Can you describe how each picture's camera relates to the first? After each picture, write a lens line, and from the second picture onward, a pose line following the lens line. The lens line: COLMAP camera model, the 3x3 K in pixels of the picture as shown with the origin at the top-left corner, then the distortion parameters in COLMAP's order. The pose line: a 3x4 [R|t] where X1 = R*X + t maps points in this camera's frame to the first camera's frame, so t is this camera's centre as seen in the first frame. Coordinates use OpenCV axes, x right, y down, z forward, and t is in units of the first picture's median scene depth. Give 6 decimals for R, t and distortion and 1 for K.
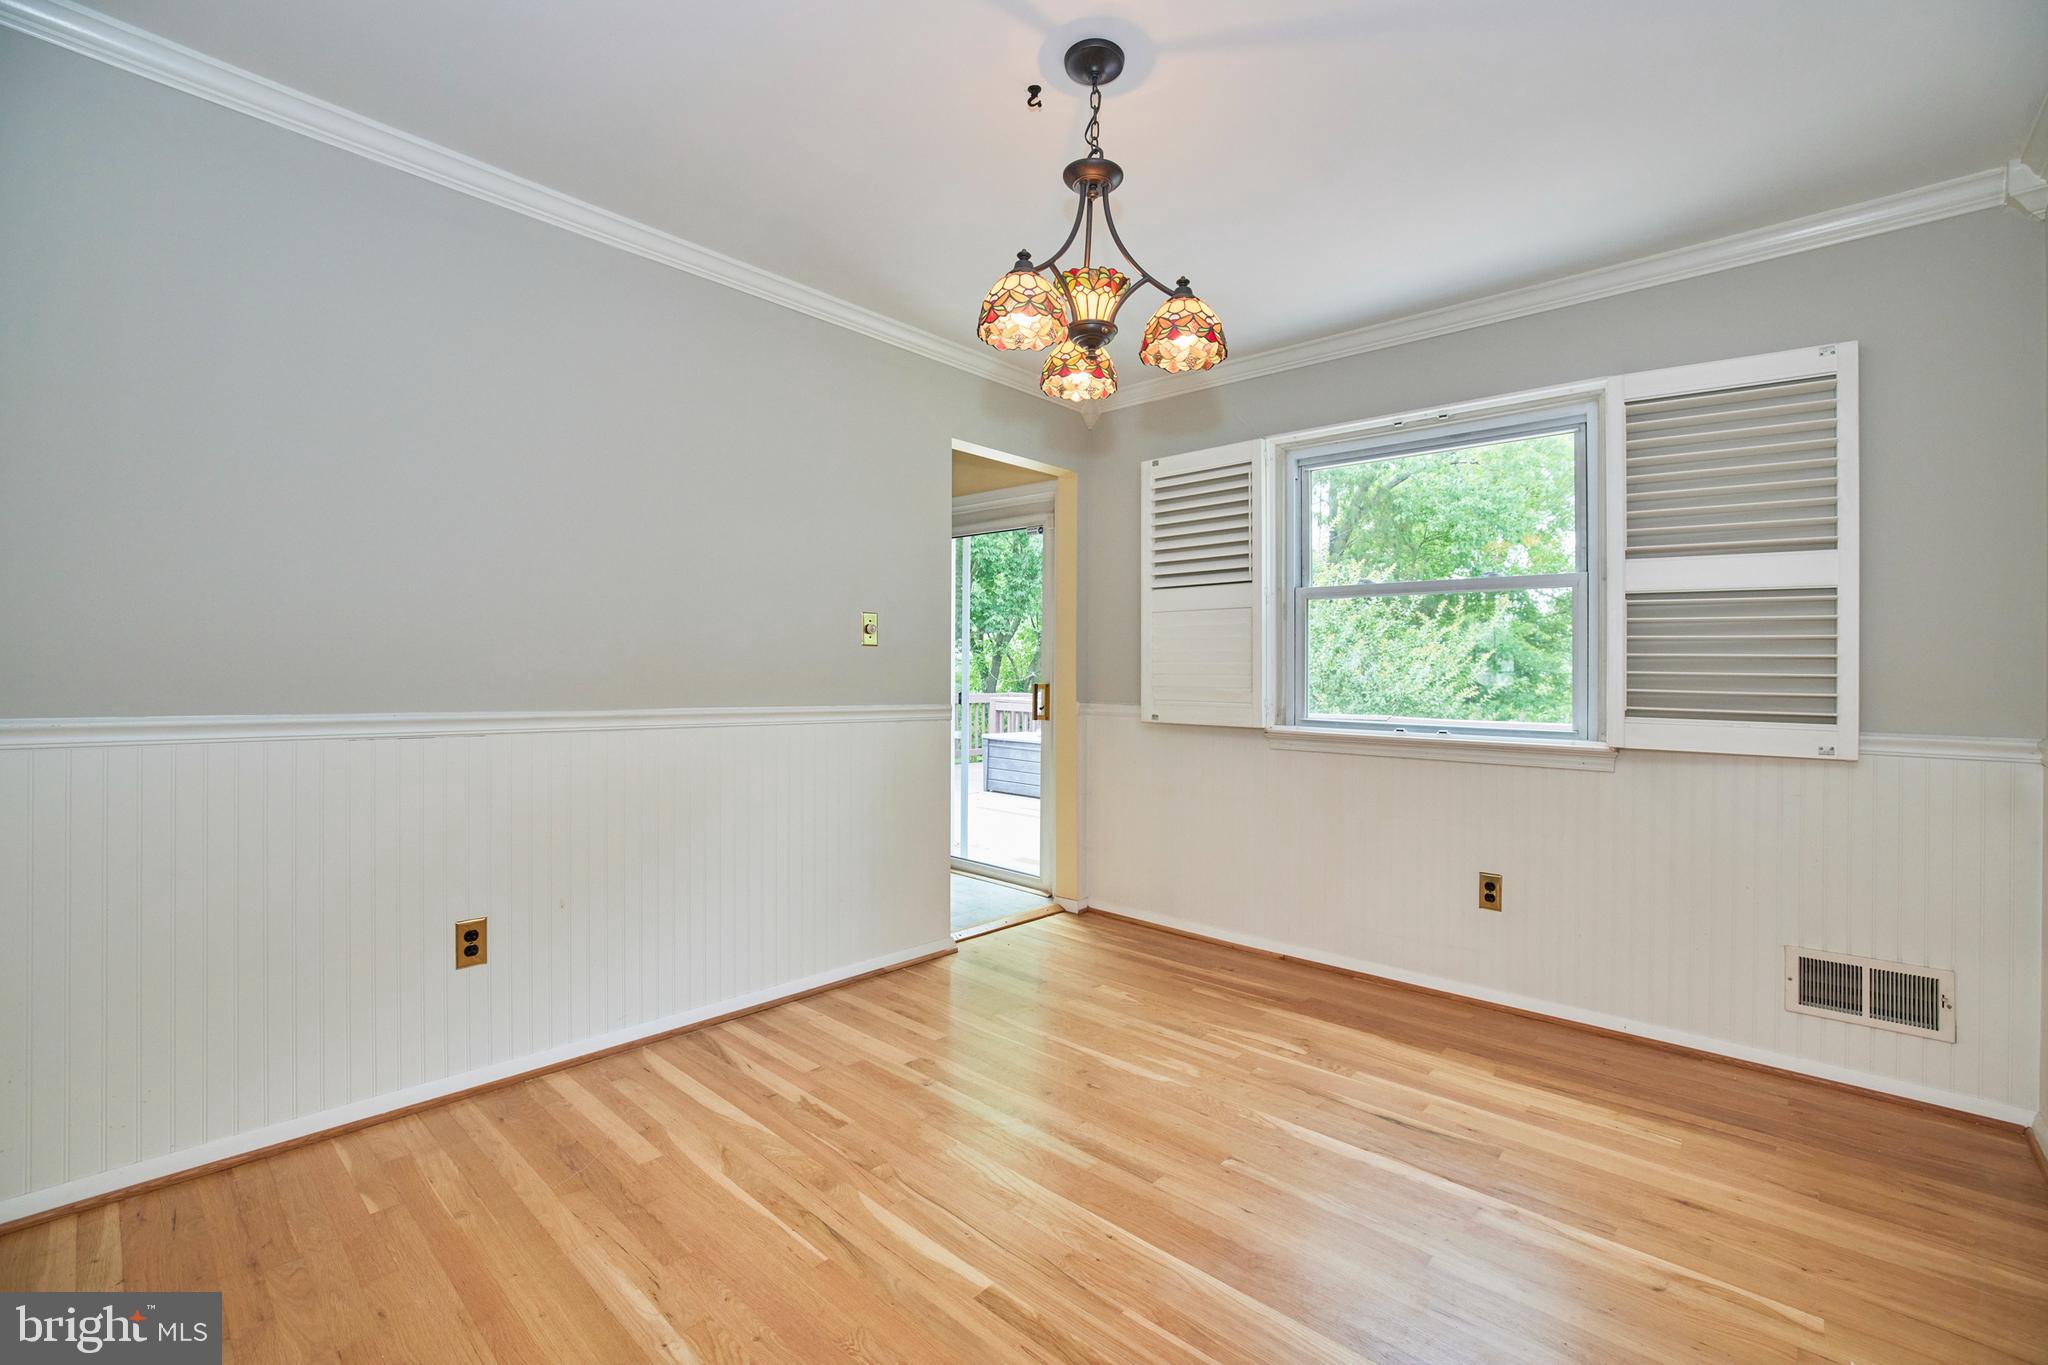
lens RADIAL K [[874.4, 0, 1024.0], [0, 874.4, 682.5], [0, 0, 1]] dist [-0.051238, 0.017841]
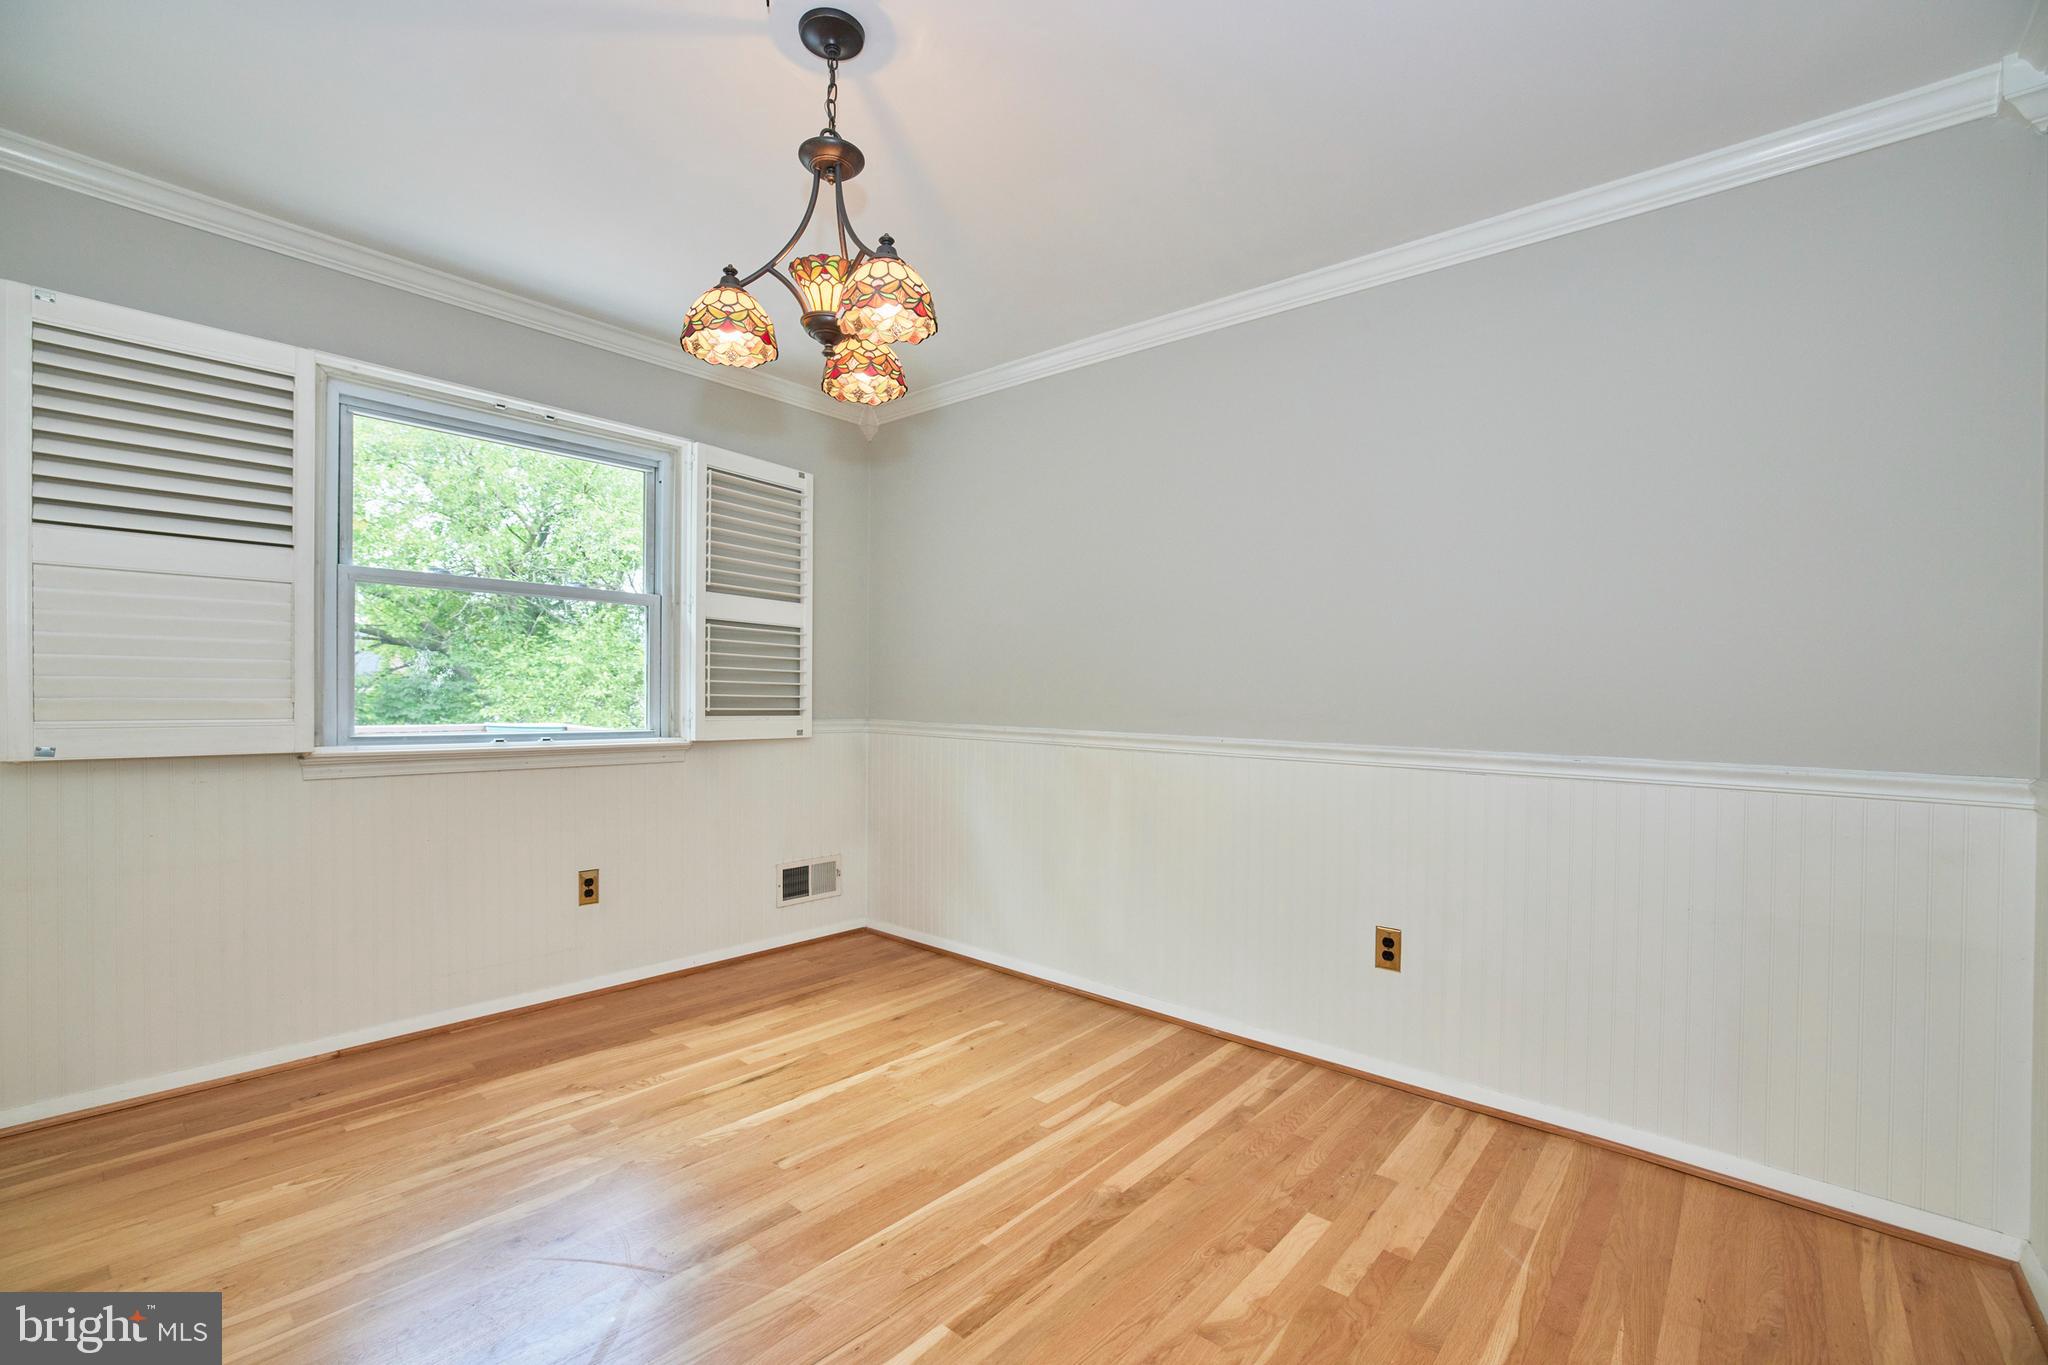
lens RADIAL K [[878.4, 0, 1027.4], [0, 878.4, 692.2], [0, 0, 1]] dist [-0.050233, 0.018039]
pose [[-0.029091, -0.013723, 0.999483, -0.623886], [-0.009499, 0.999864, 0.013452, -0.017949], [-0.999532, -0.009103, -0.029217, 0.584448]]
